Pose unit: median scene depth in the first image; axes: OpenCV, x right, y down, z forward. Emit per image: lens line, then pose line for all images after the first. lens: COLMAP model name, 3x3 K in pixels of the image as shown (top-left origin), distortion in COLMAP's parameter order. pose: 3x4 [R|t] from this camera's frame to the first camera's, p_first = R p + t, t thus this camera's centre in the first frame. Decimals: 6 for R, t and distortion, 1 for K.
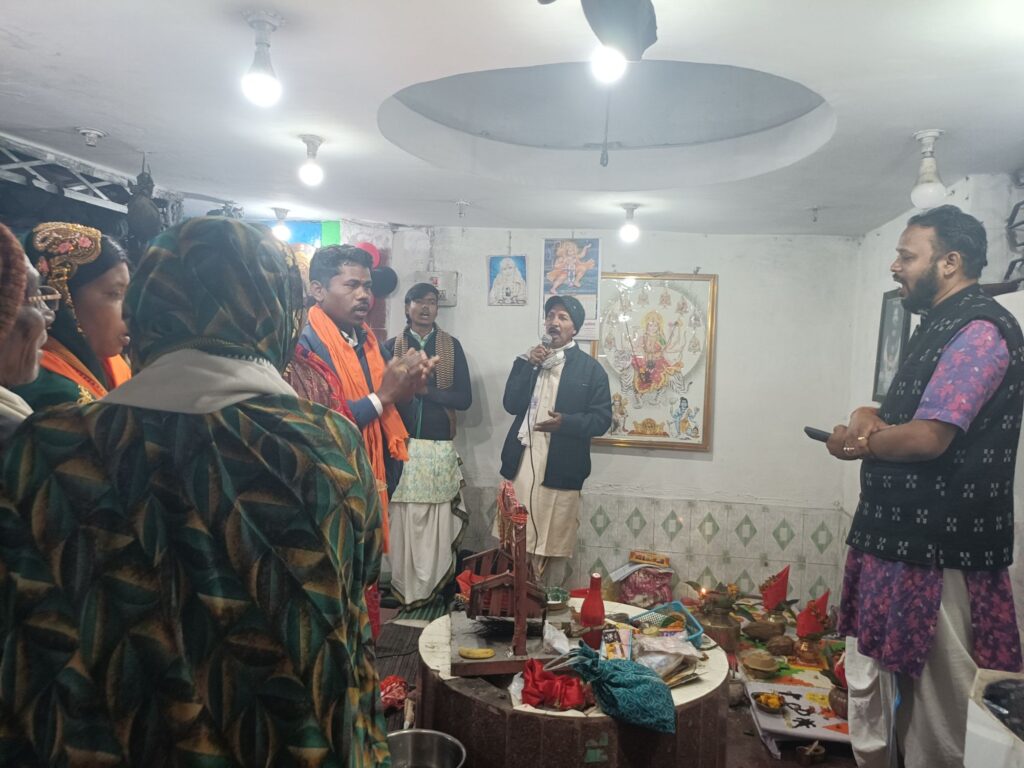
lens RADIAL K [[826.5, 0, 512.0], [0, 826.5, 384.0], [0, 0, 1]] dist [0.008256, -0.032758]
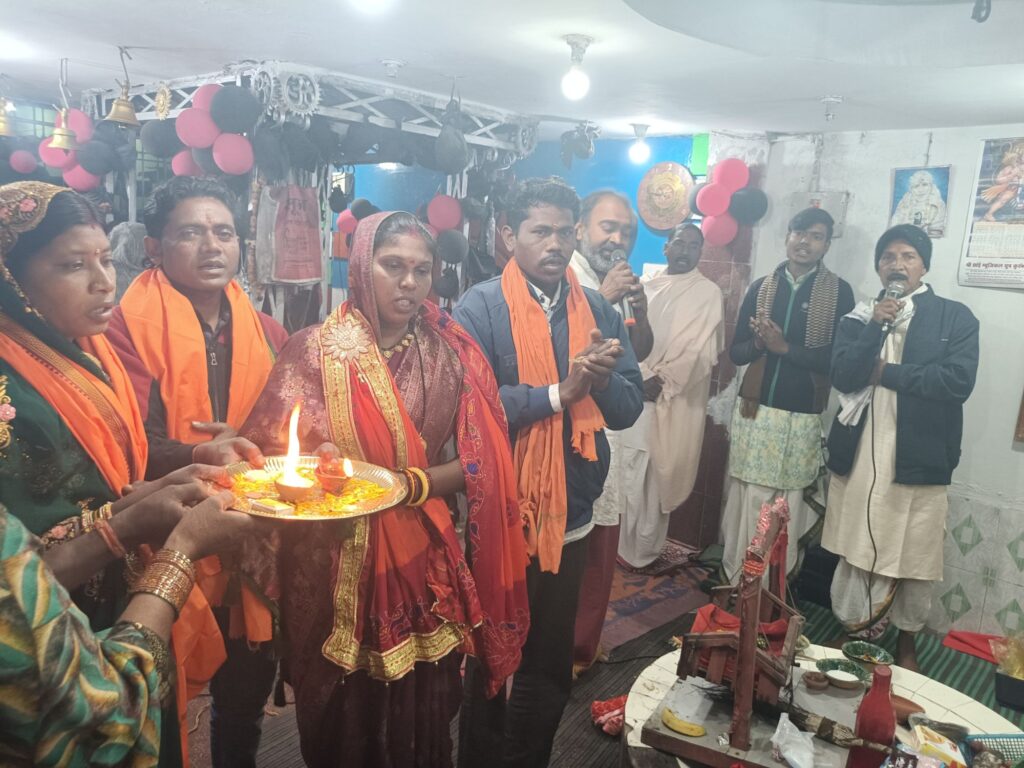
lens RADIAL K [[826.5, 0, 512.0], [0, 826.5, 384.0], [0, 0, 1]] dist [0.008256, -0.032758]
pose [[0.811207, 0.103978, -0.575440, 0.141963], [-0.041993, 0.991882, 0.120028, -0.041013], [0.583249, -0.073203, 0.808988, 0.204320]]
